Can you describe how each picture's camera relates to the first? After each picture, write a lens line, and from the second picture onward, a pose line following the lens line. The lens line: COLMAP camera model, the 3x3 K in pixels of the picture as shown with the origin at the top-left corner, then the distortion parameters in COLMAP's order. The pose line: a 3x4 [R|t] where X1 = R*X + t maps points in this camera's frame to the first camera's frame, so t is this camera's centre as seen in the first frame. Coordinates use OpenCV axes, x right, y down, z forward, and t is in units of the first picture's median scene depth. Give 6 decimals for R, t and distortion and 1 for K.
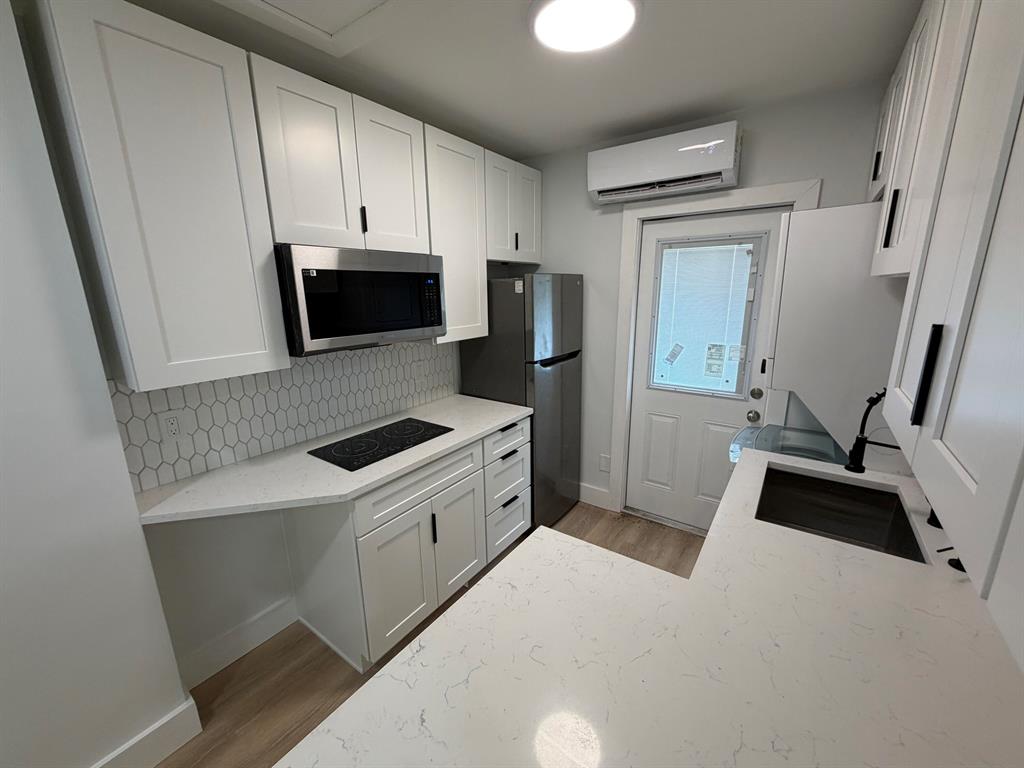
lens RADIAL K [[408.5, 0, 508.3], [0, 408.5, 384.8], [0, 0, 1]] dist [-0.001479, 0.000012]
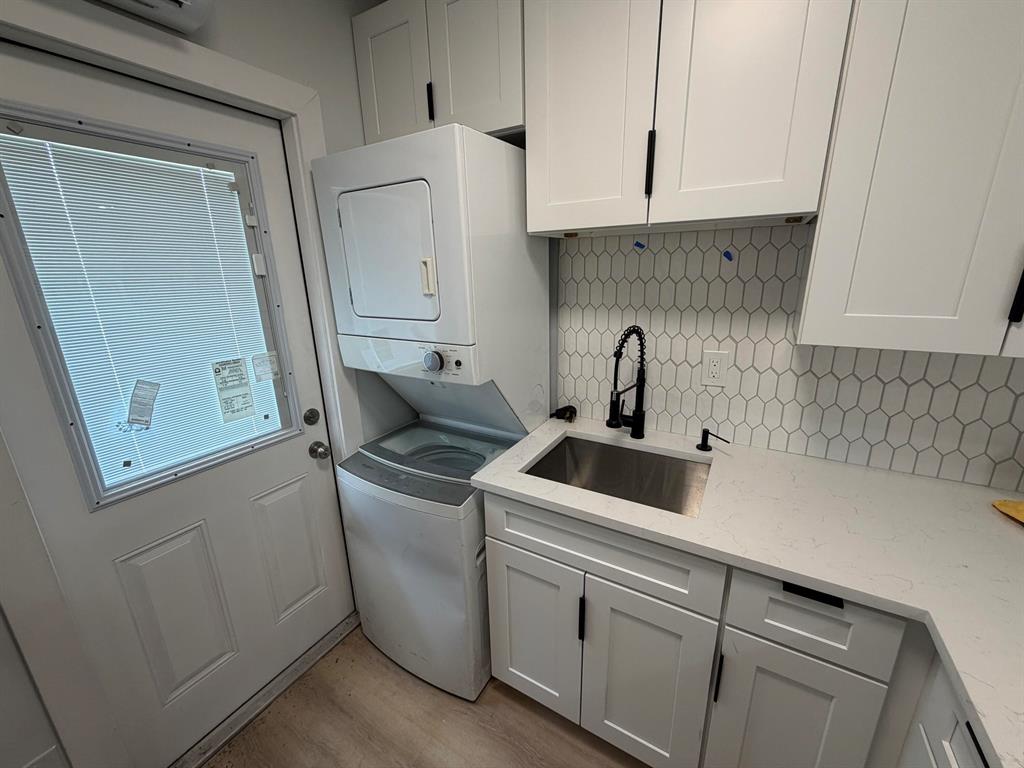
lens RADIAL K [[408.5, 0, 508.3], [0, 408.5, 384.8], [0, 0, 1]] dist [-0.001479, 0.000012]
pose [[-0.080495, -0.256700, 0.963133, -0.040633], [0.256953, 0.928266, 0.268882, -0.124379], [-0.963066, 0.269124, -0.008761, 0.695604]]
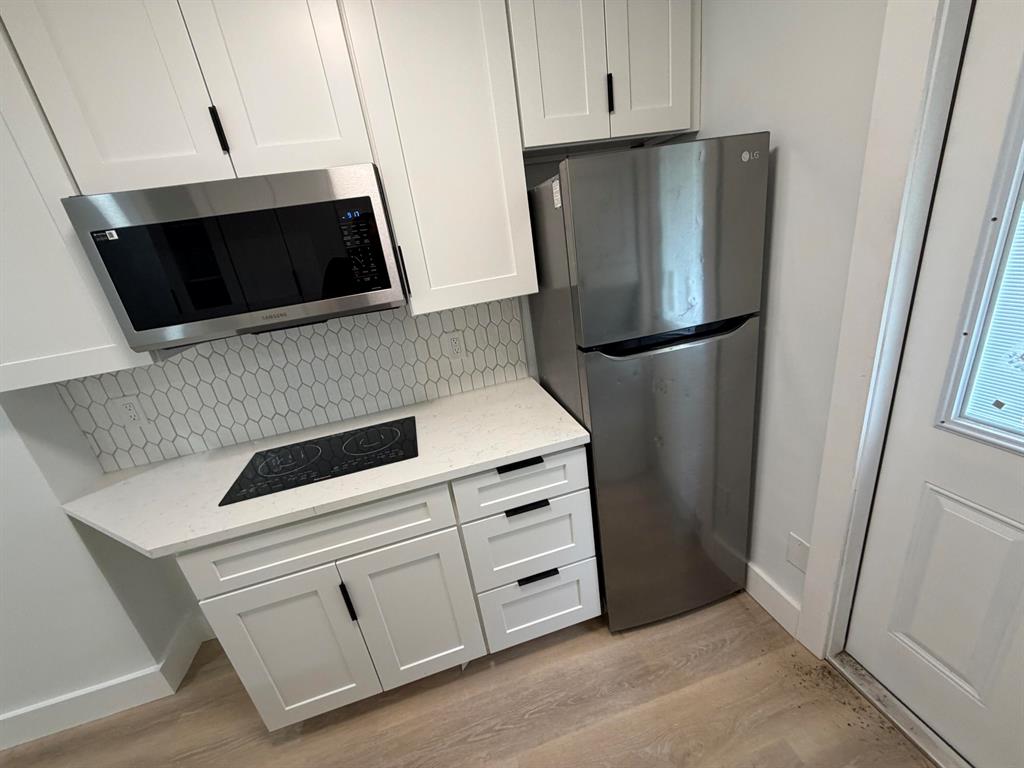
lens RADIAL K [[408.5, 0, 508.3], [0, 408.5, 384.8], [0, 0, 1]] dist [-0.001479, 0.000012]
pose [[0.762918, 0.130205, -0.633248, 0.322356], [-0.016278, 0.983067, 0.182522, -0.104246], [0.646291, -0.128941, 0.752119, 0.568040]]
